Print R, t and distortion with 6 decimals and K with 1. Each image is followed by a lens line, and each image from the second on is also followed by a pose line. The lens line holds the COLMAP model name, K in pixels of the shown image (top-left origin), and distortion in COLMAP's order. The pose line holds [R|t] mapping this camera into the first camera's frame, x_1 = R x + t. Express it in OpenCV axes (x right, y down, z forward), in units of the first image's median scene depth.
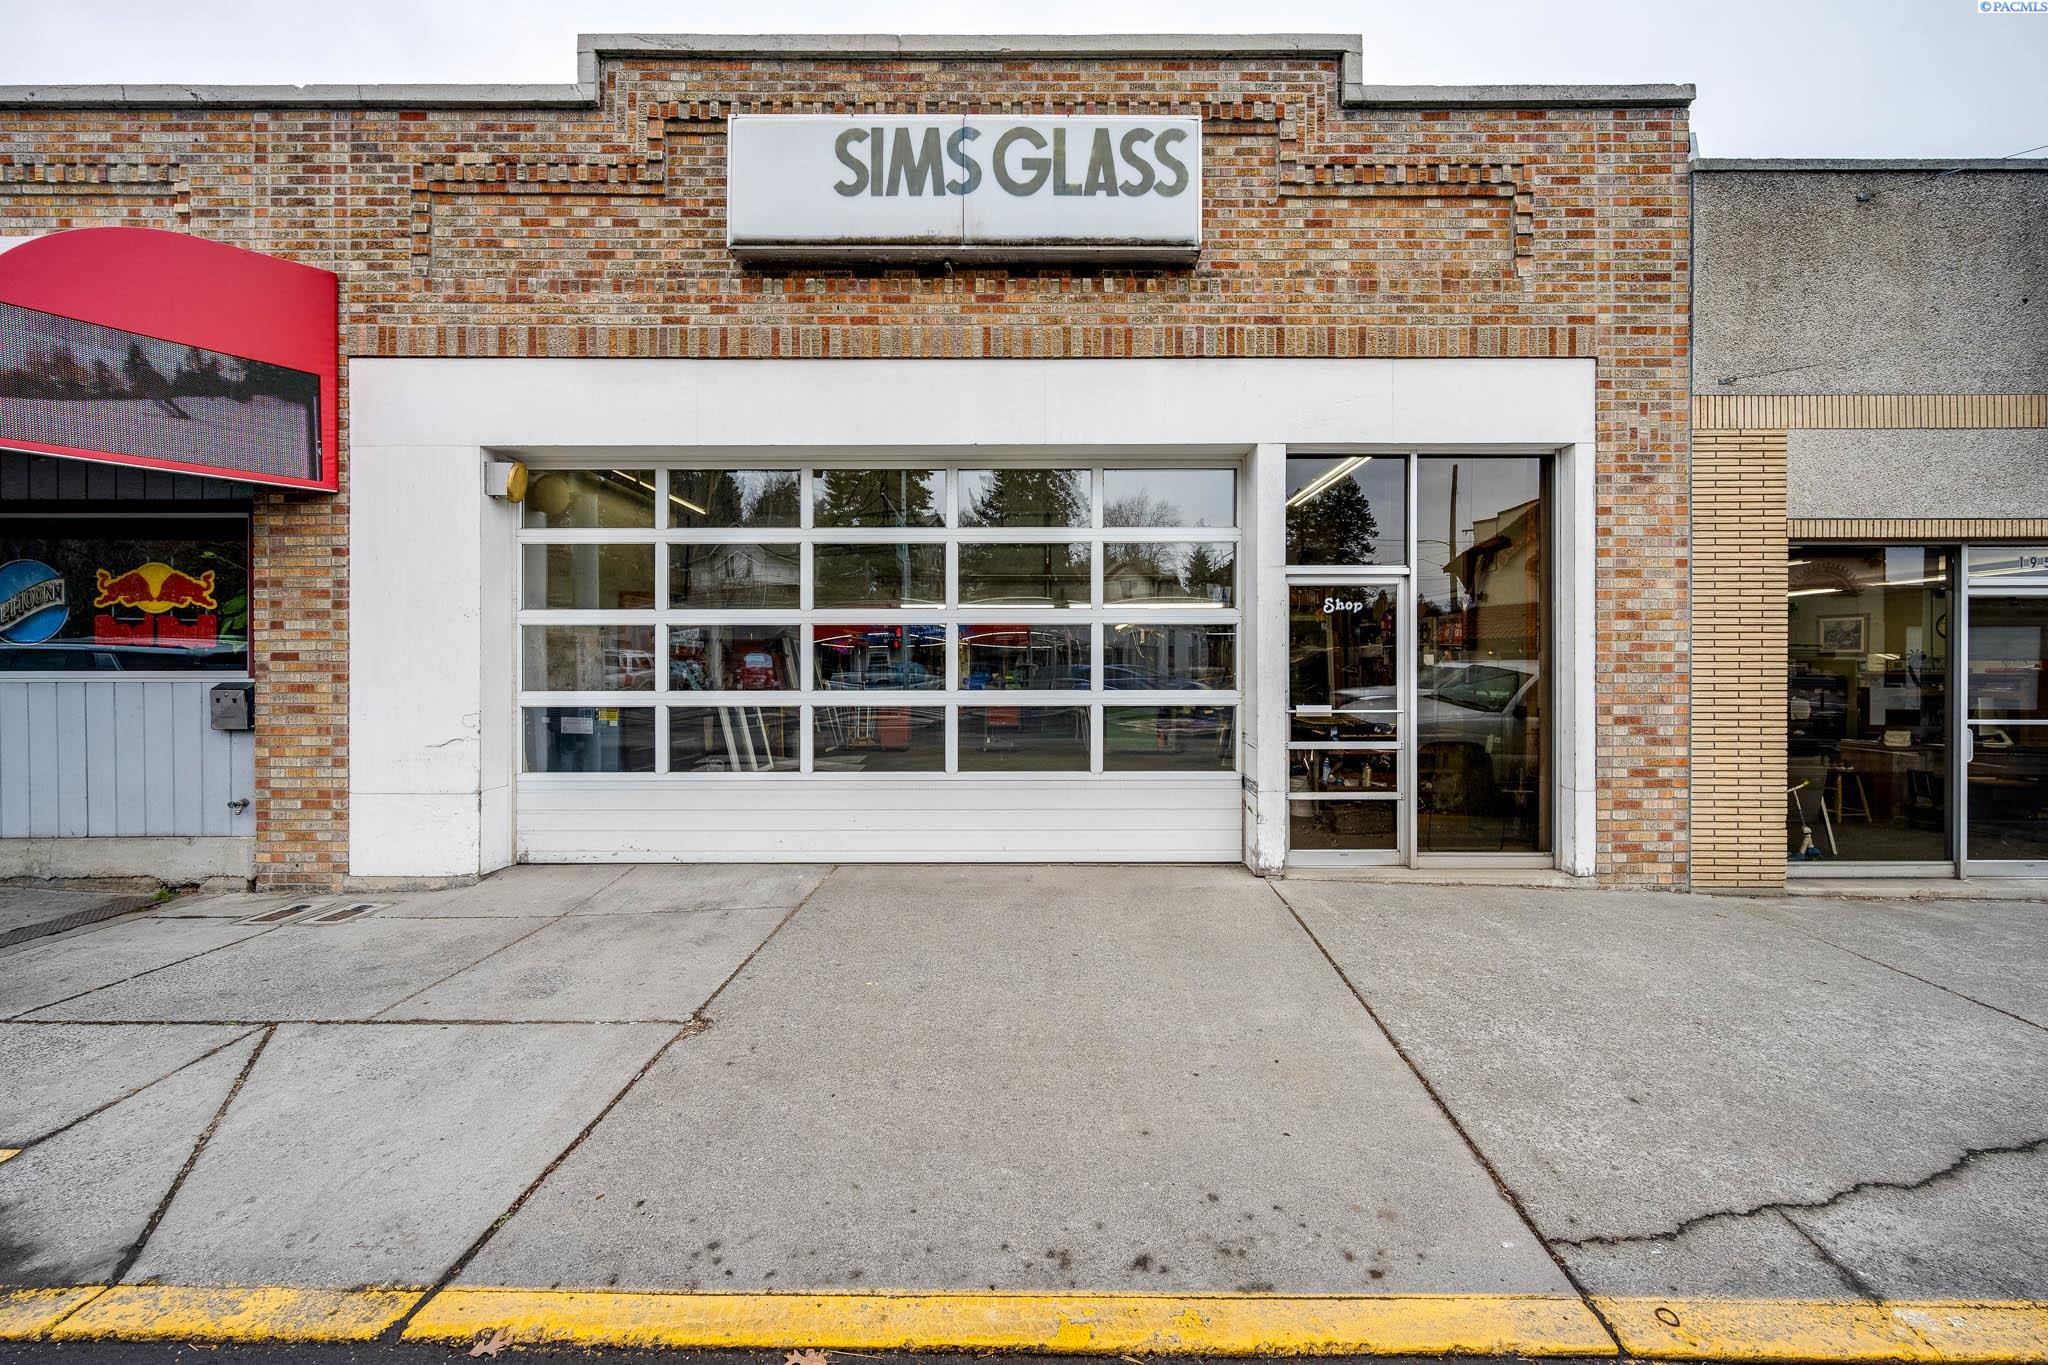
lens RADIAL K [[807.6, 0, 1023.0], [0, 807.6, 698.3], [0, 0, 1]] dist [-0.001009, 0.000040]
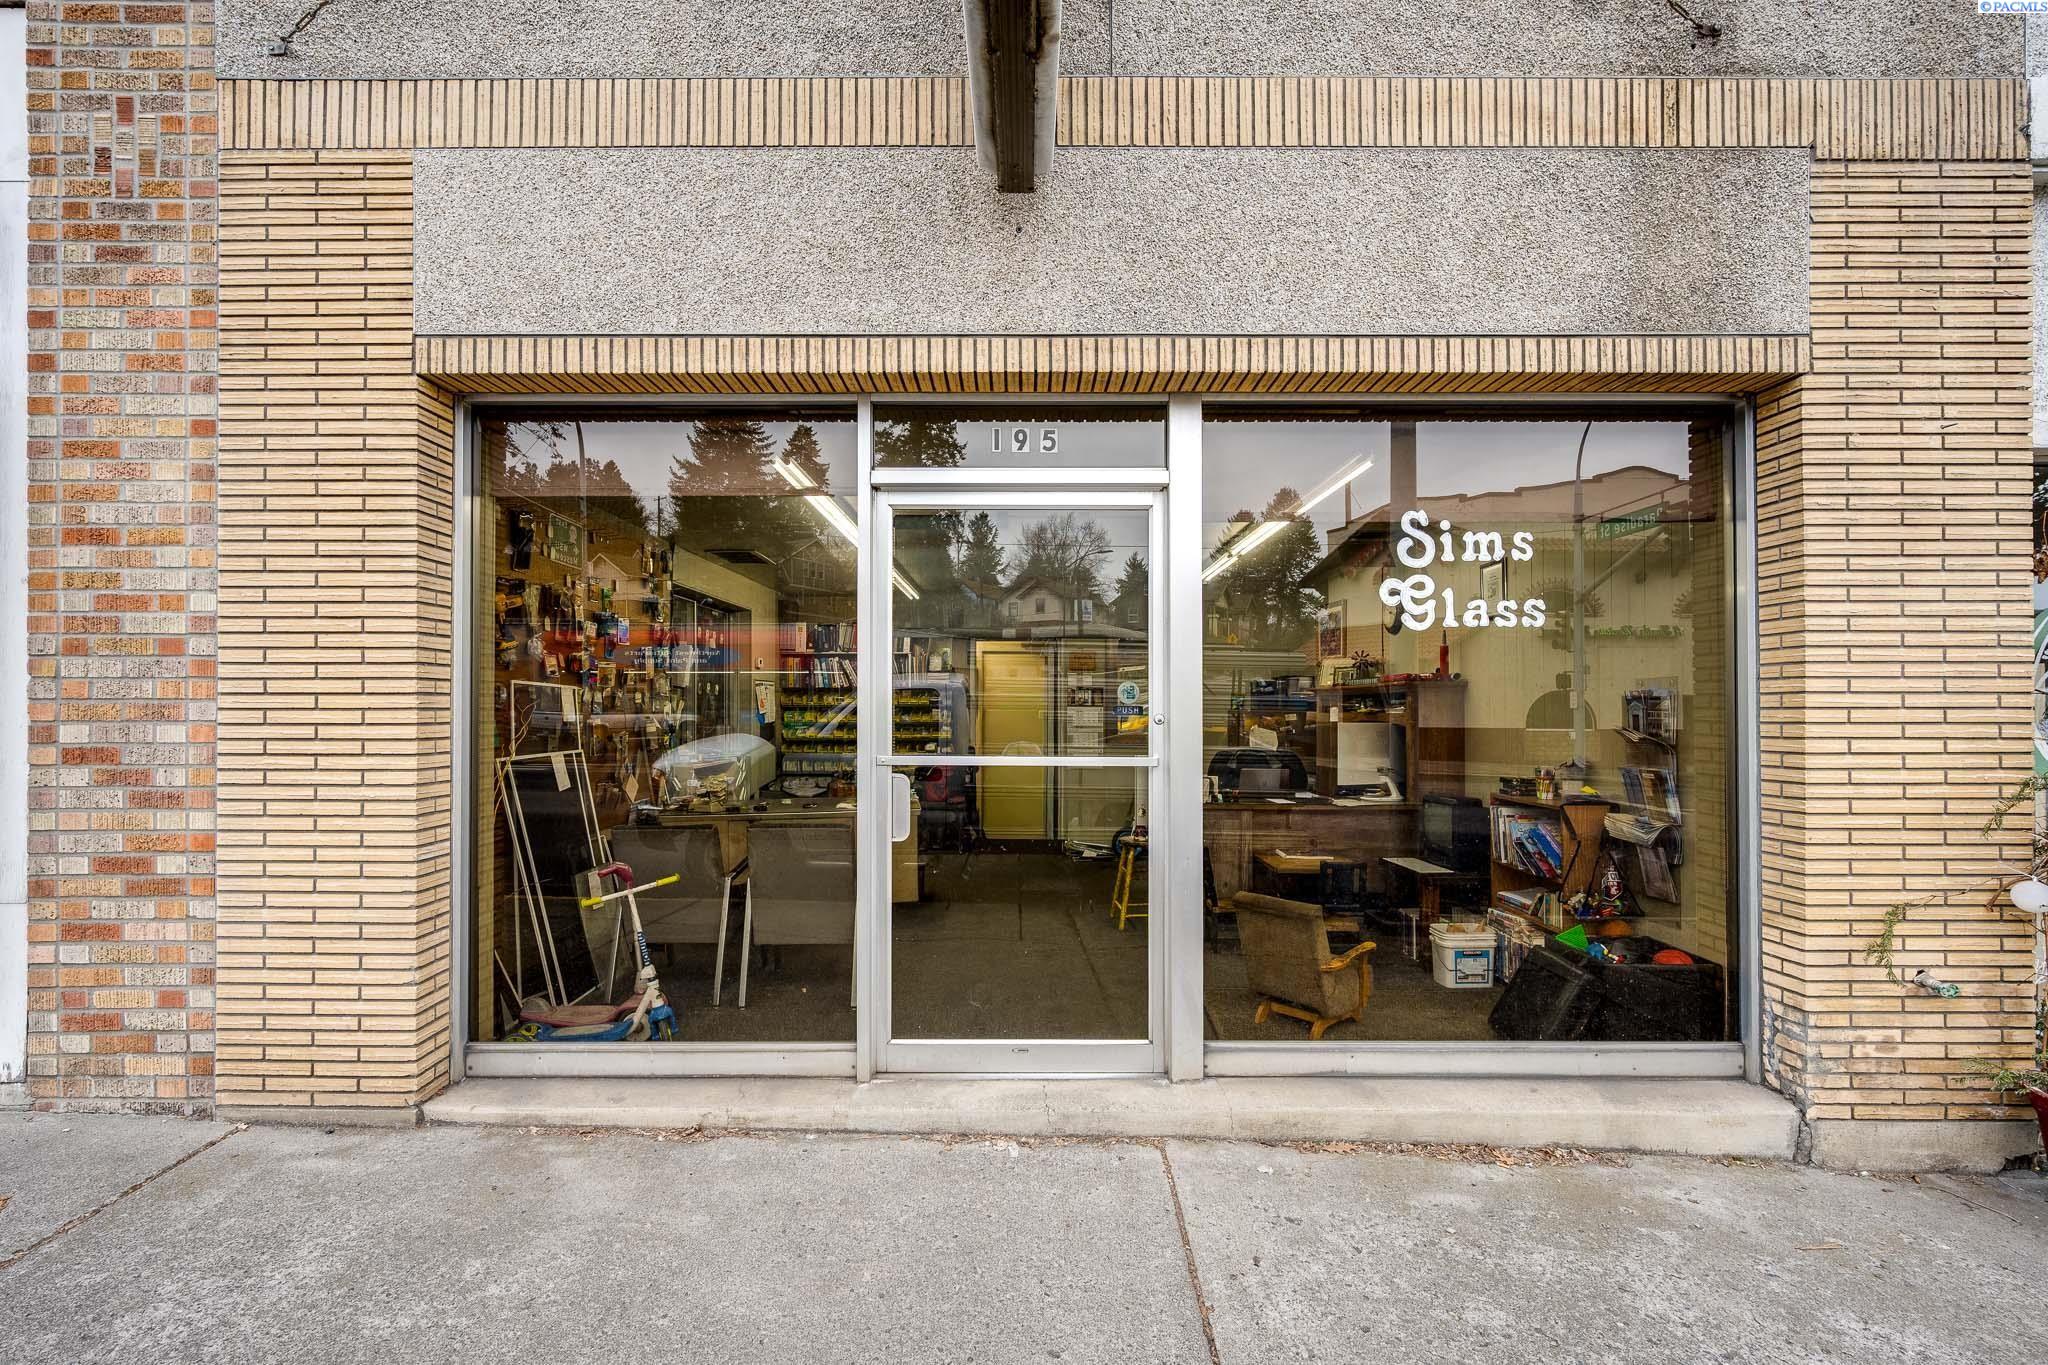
lens RADIAL K [[807.6, 0, 1023.0], [0, 807.6, 698.3], [0, 0, 1]] dist [-0.001009, 0.000040]
pose [[0.999999, 0.000769, 0.001045, 1.305073], [-0.000755, 0.999910, -0.013371, -0.000652], [-0.001055, 0.013370, 0.999910, 0.521834]]
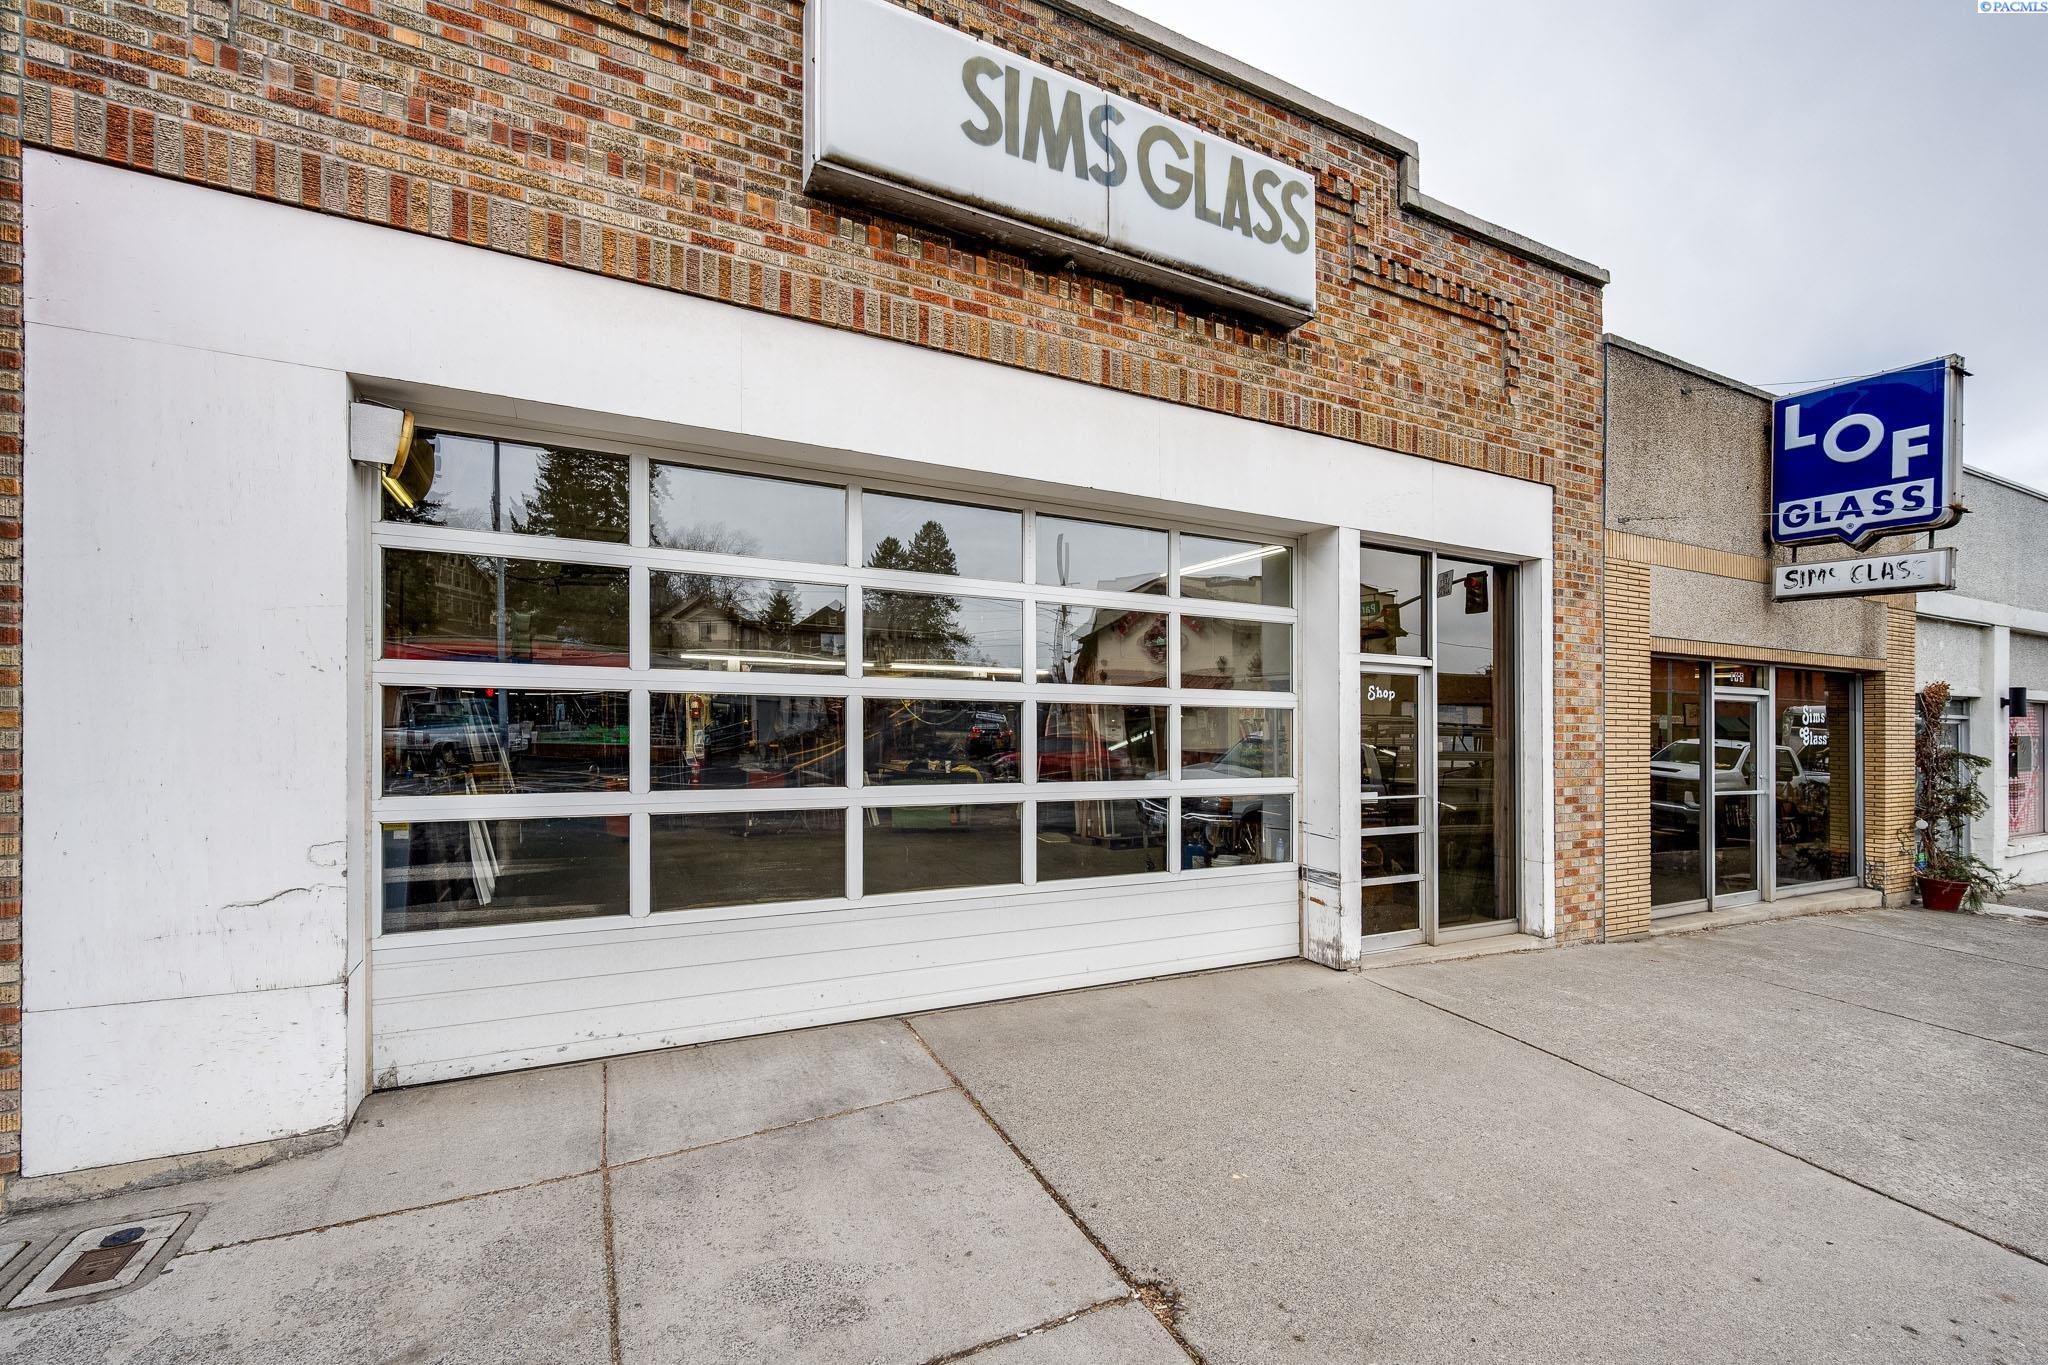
lens RADIAL K [[876.0, 0, 1027.5], [0, 876.0, 752.7], [0, 0, 1]] dist [-0.000609, -0.000116]
pose [[0.889657, -0.001584, 0.456627, -0.530926], [0.003824, 0.999985, -0.003982, -0.039426], [-0.456613, 0.005289, 0.889650, 0.232686]]
